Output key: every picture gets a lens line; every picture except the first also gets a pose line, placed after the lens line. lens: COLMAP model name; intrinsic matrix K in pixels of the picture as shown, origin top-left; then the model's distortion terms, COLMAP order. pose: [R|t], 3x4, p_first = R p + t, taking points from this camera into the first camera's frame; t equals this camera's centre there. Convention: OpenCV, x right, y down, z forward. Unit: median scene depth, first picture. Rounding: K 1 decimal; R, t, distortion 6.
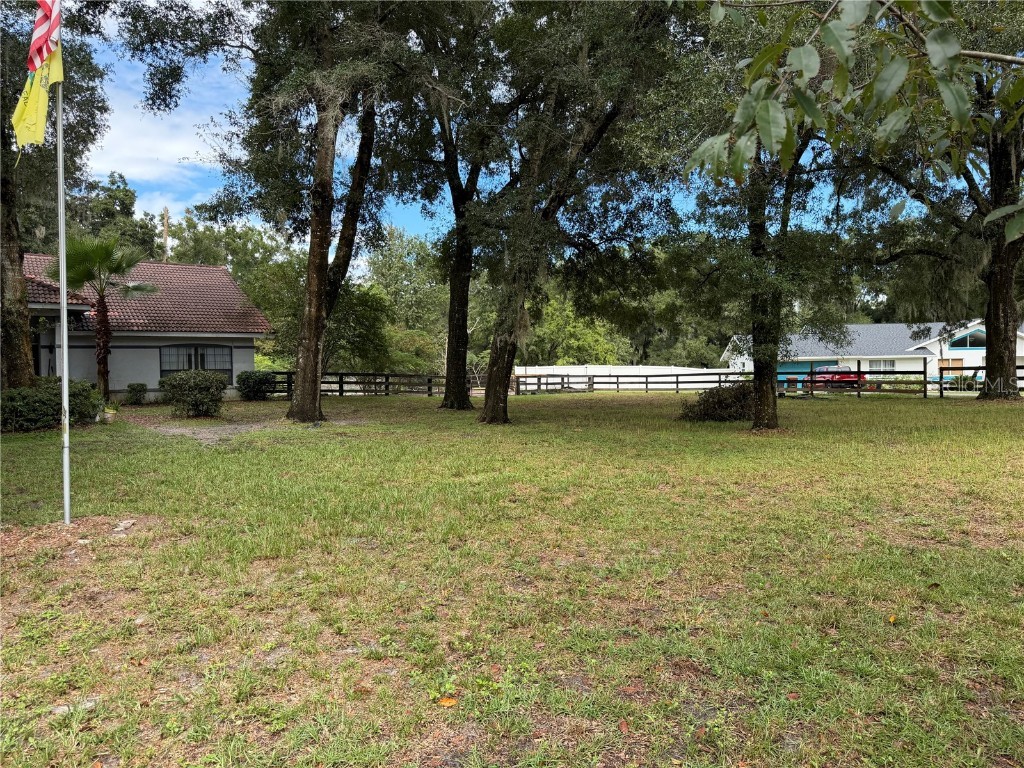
lens RADIAL K [[717.7, 0, 519.7], [0, 717.7, 392.5], [0, 0, 1]] dist [0.050007, -0.078512]
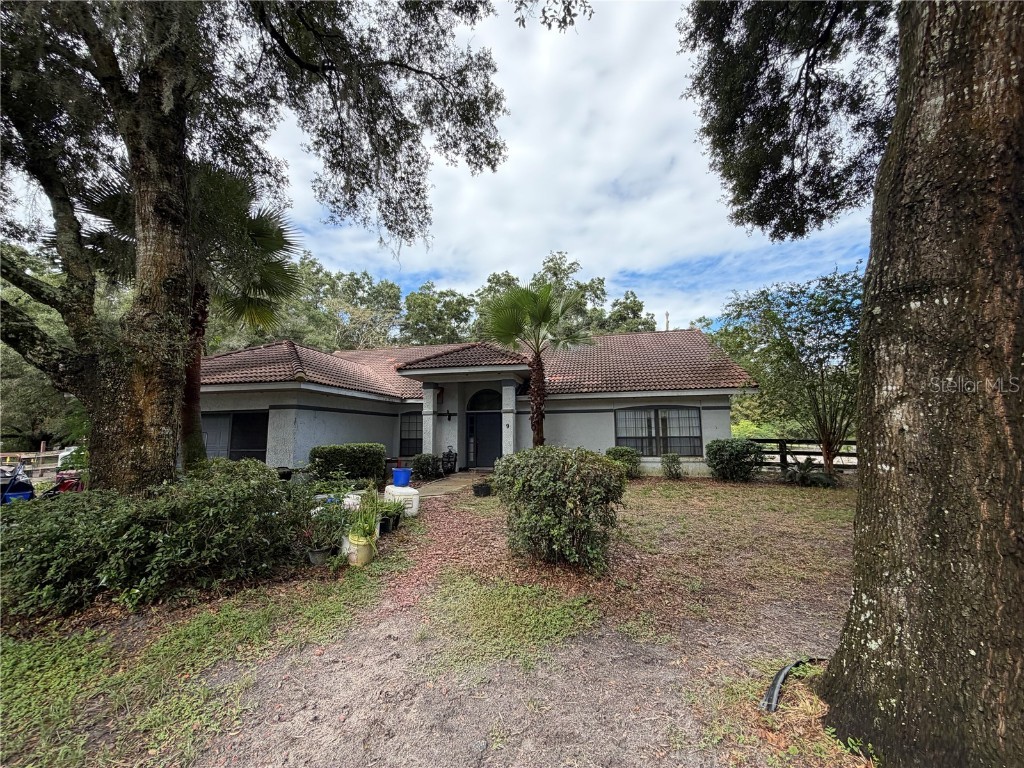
lens RADIAL K [[409.6, 0, 514.8], [0, 409.6, 381.3], [0, 0, 1]] dist [0.000524, -0.000230]
pose [[0.644368, -0.091723, -0.759194, -0.261179], [-0.025892, 0.989595, -0.141535, -0.032832], [0.764277, 0.110857, 0.635289, 0.781894]]
